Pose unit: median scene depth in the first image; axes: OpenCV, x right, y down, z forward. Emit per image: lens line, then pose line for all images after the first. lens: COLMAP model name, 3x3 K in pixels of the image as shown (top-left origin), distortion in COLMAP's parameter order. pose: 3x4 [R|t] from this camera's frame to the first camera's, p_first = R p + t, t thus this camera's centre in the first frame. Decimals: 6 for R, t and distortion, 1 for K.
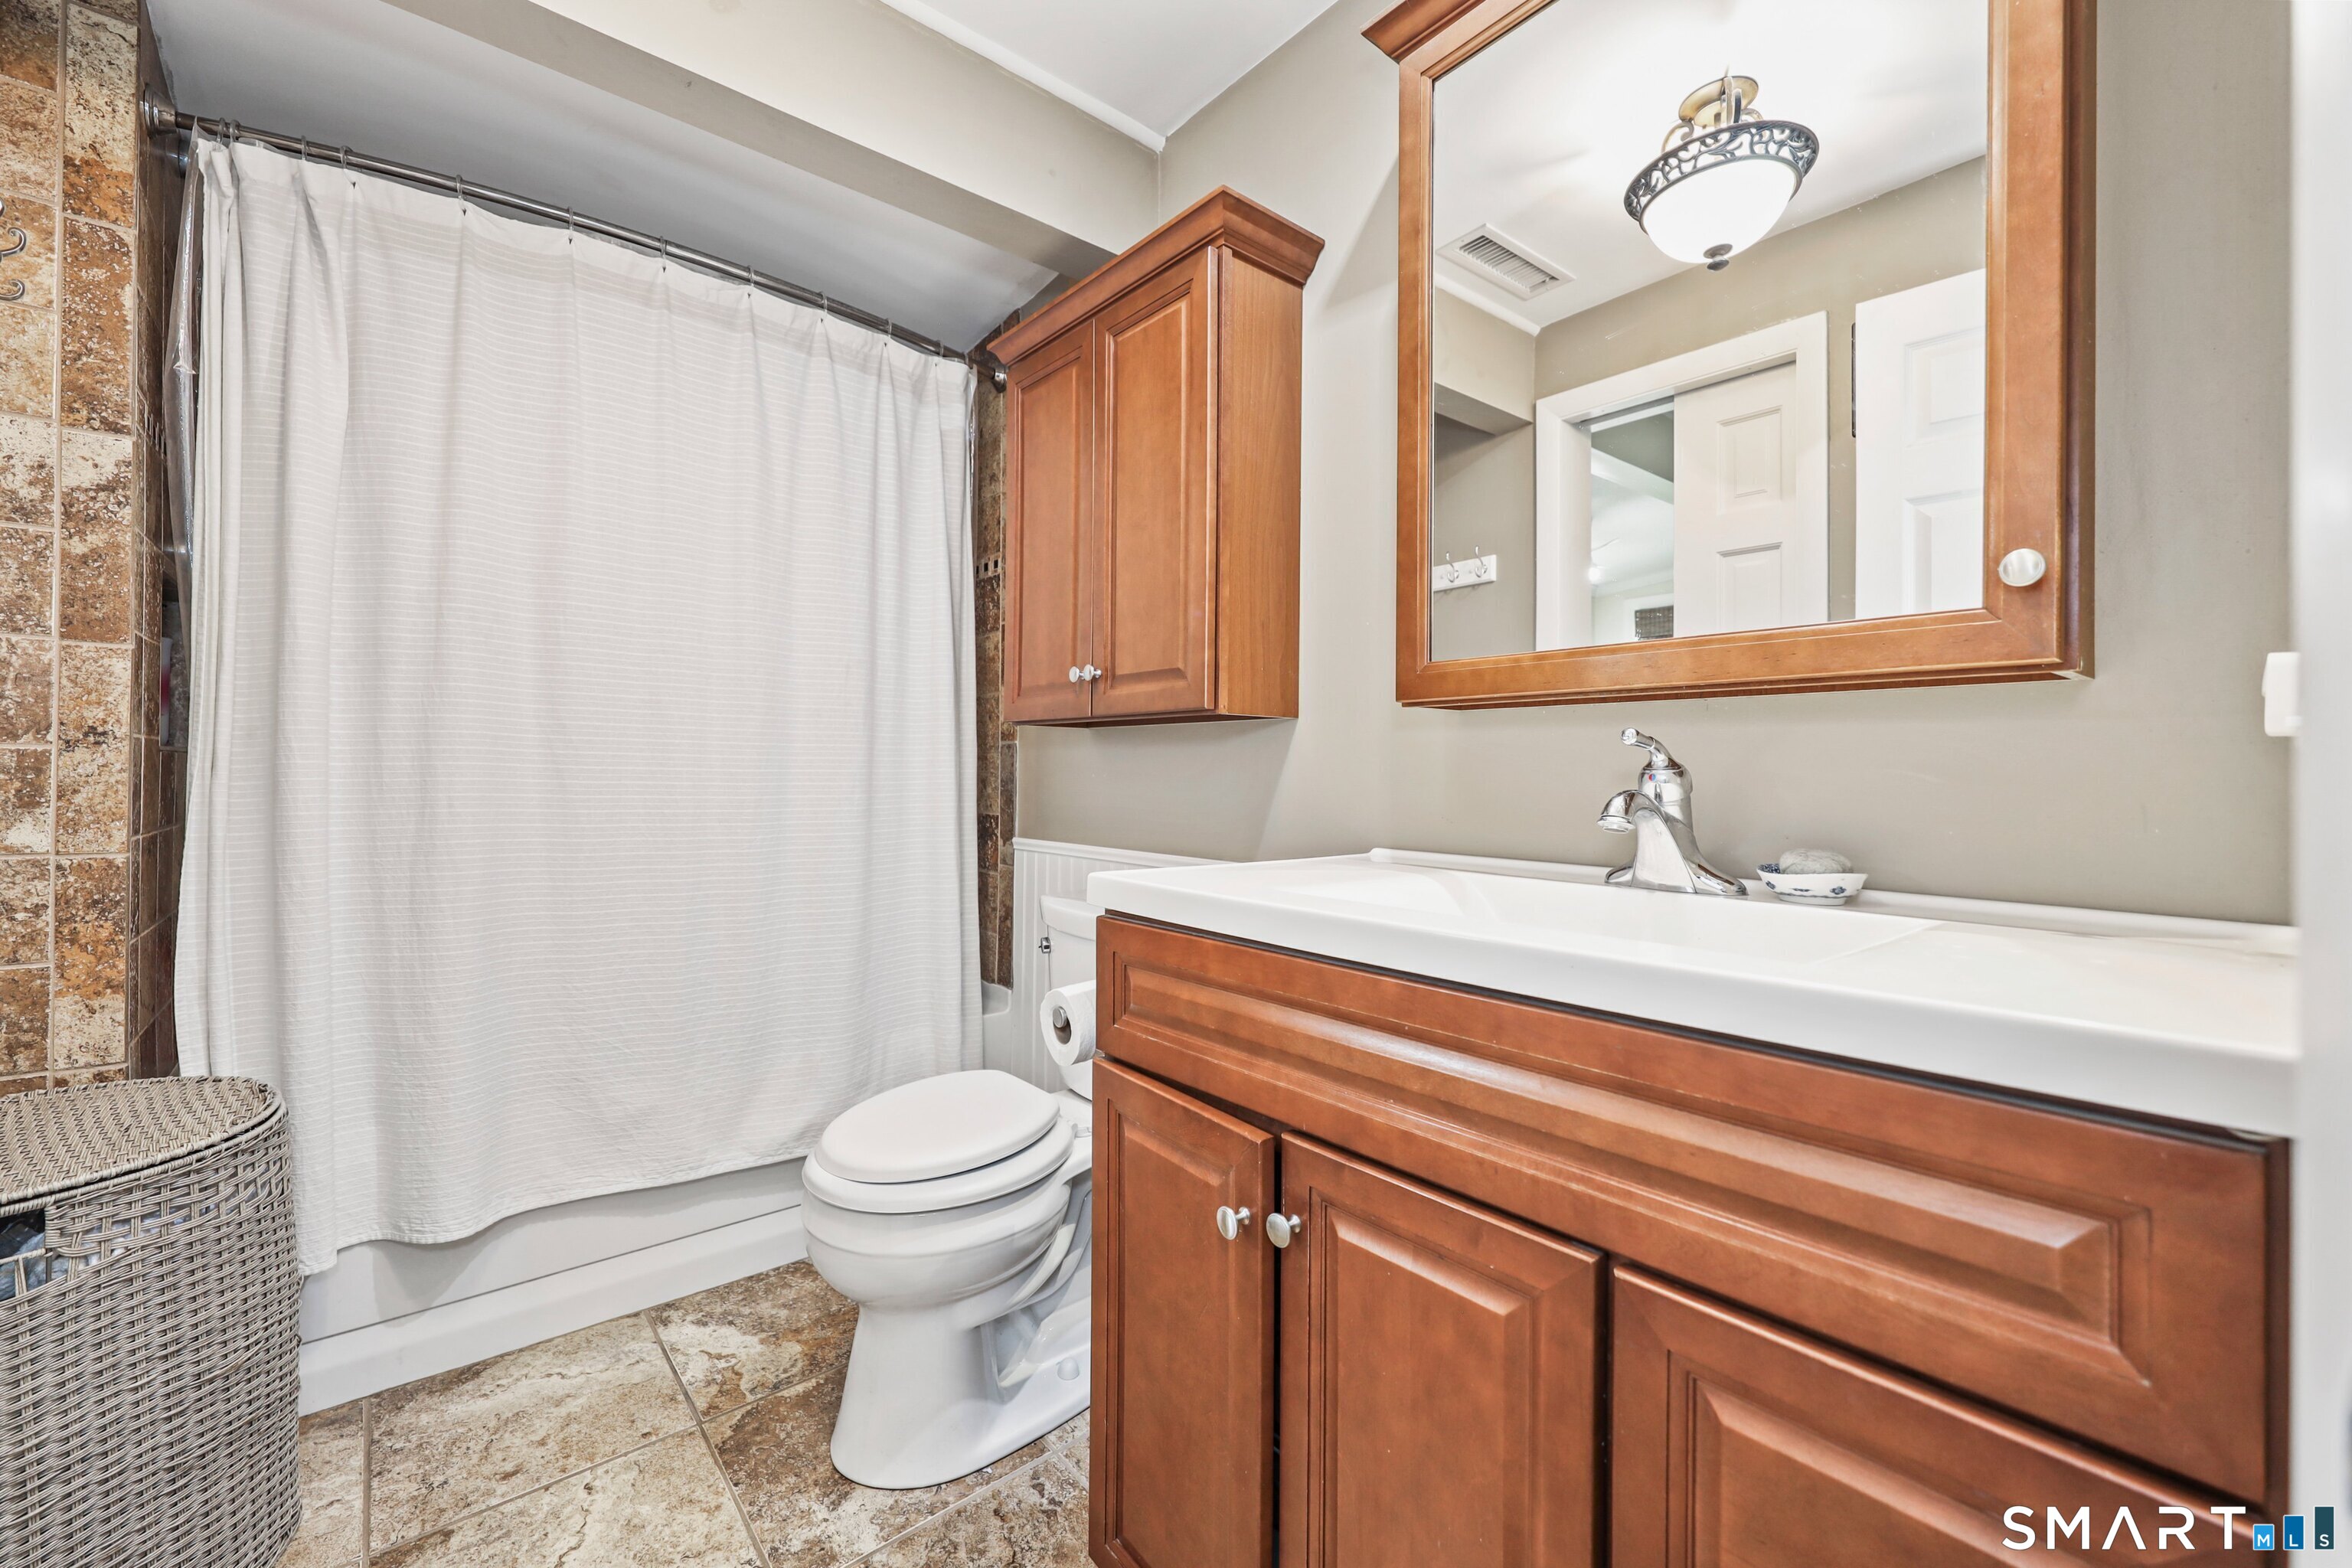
lens RADIAL K [[972.6, 0, 1172.2], [0, 972.6, 774.2], [0, 0, 1]] dist [0.015720, 0.000181]
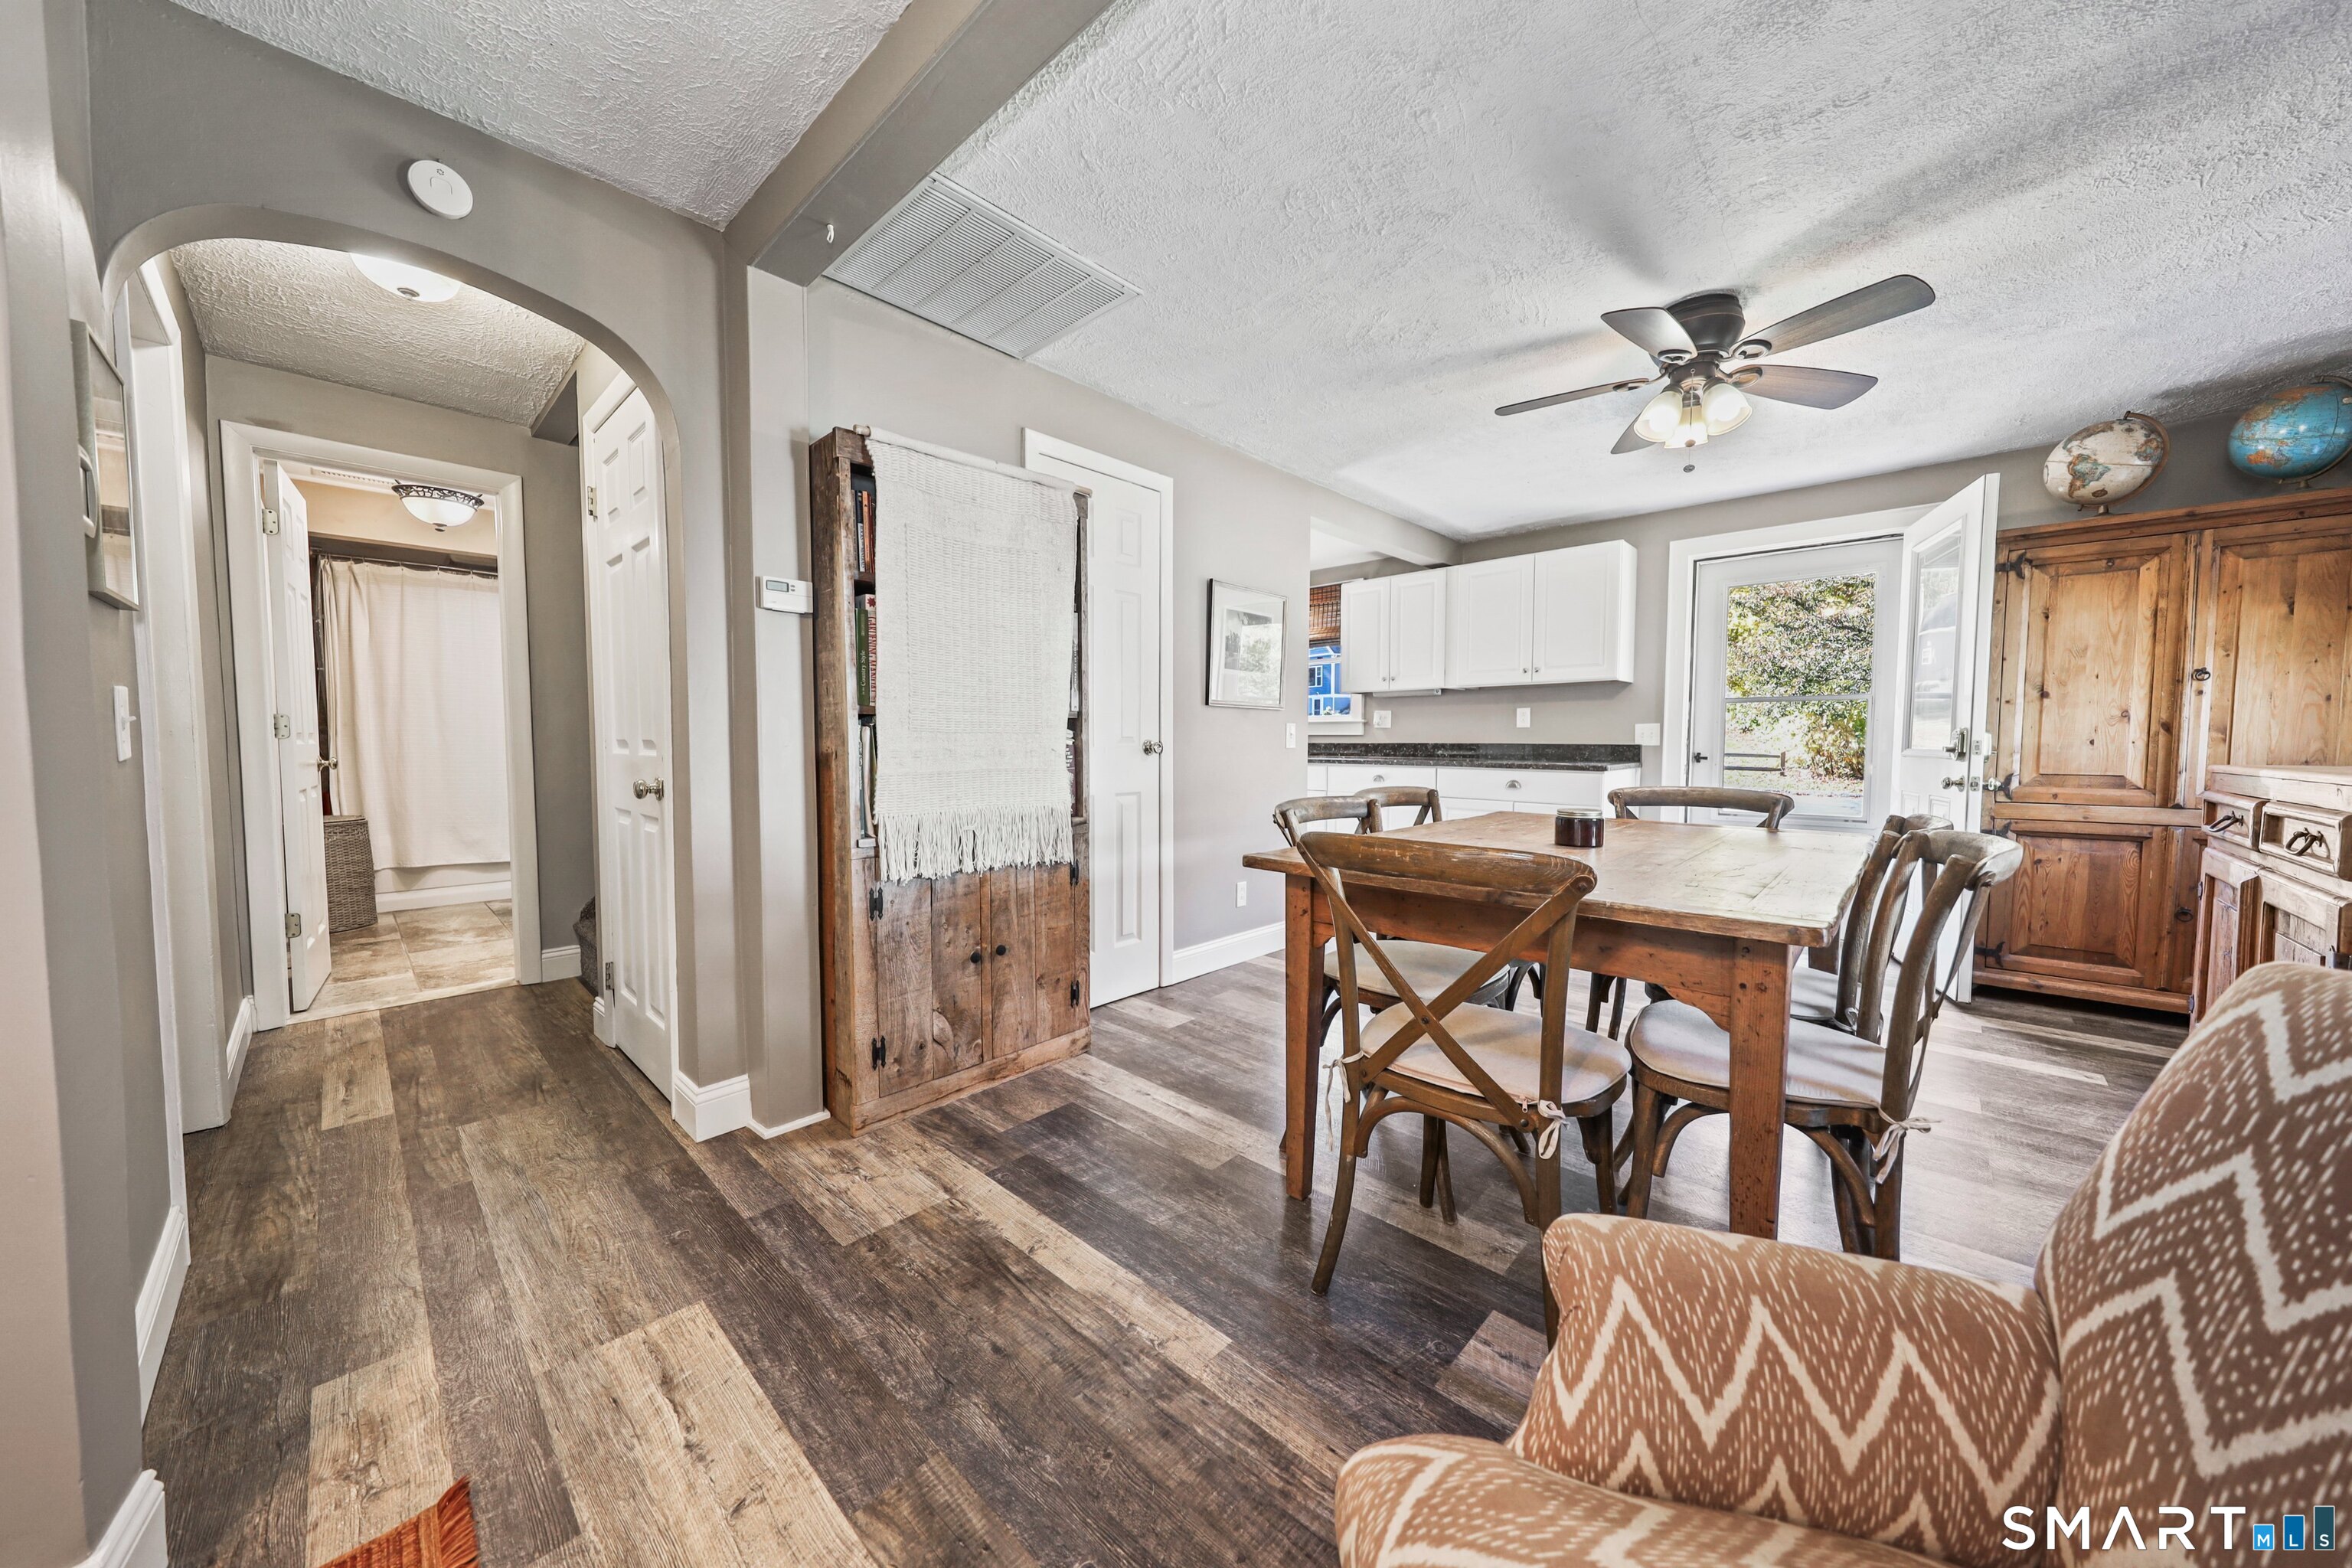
lens RADIAL K [[795.6, 0, 1170.5], [0, 795.6, 778.9], [0, 0, 1]] dist [0.001746, 0.000199]
pose [[0.992548, -0.012736, 0.121184, 1.592476], [0.005203, 0.998045, 0.062277, -0.009563], [-0.121741, -0.061183, 0.990674, -2.123506]]
